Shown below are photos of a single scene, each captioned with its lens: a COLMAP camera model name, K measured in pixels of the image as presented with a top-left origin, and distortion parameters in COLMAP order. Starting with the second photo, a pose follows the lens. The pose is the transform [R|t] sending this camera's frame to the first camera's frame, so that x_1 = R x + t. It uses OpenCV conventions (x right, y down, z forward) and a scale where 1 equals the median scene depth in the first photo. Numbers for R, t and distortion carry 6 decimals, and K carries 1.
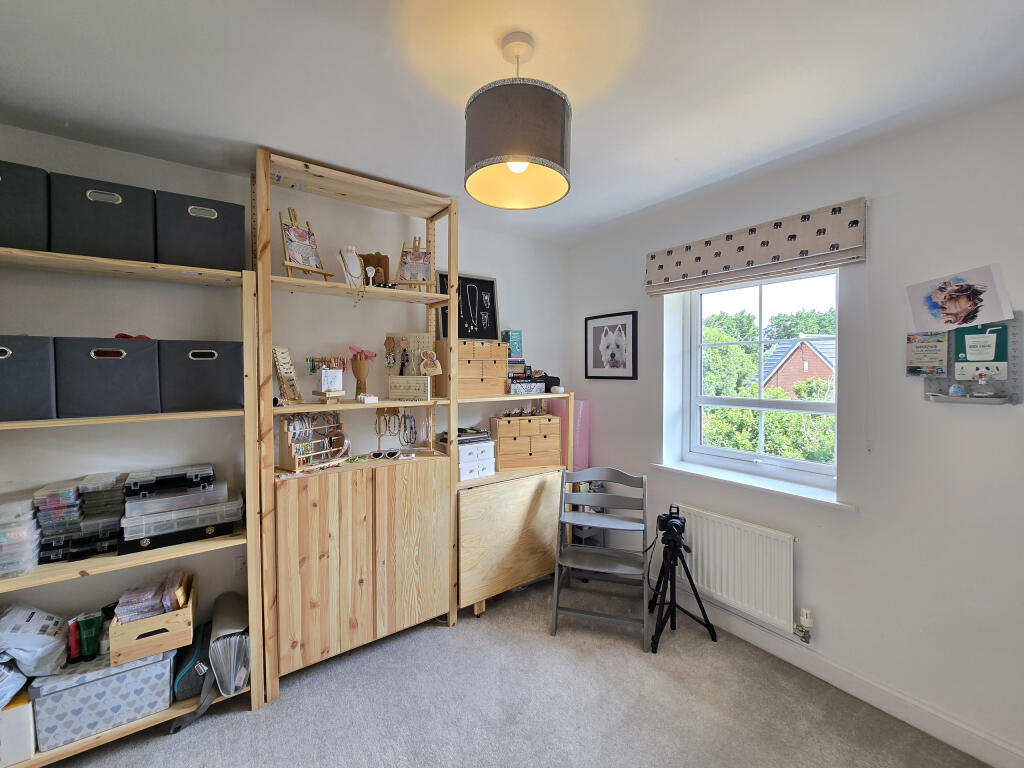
lens RADIAL K [[417.1, 0, 510.5], [0, 417.1, 377.8], [0, 0, 1]] dist [0.001740, -0.000201]
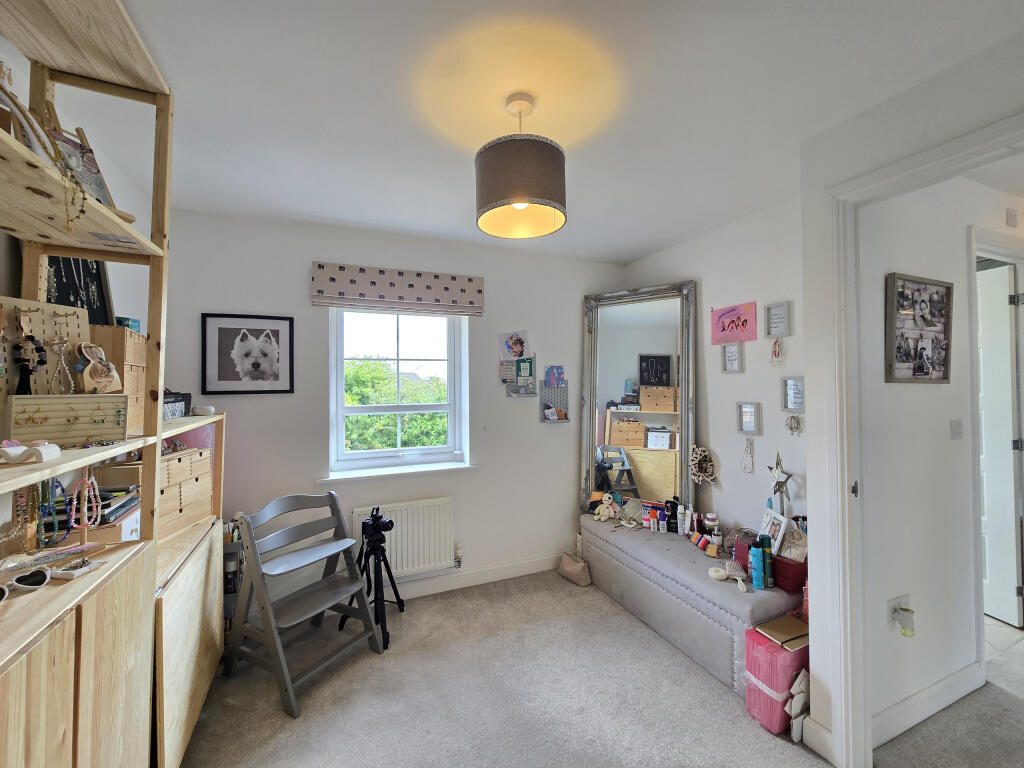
lens RADIAL K [[417.1, 0, 508.1], [0, 417.1, 376.9], [0, 0, 1]] dist [0.001740, -0.000201]
pose [[0.228426, 0.010148, 0.973508, -0.479970], [0.027458, 0.999481, -0.016862, -0.002464], [-0.973174, 0.030582, 0.228028, 0.338972]]
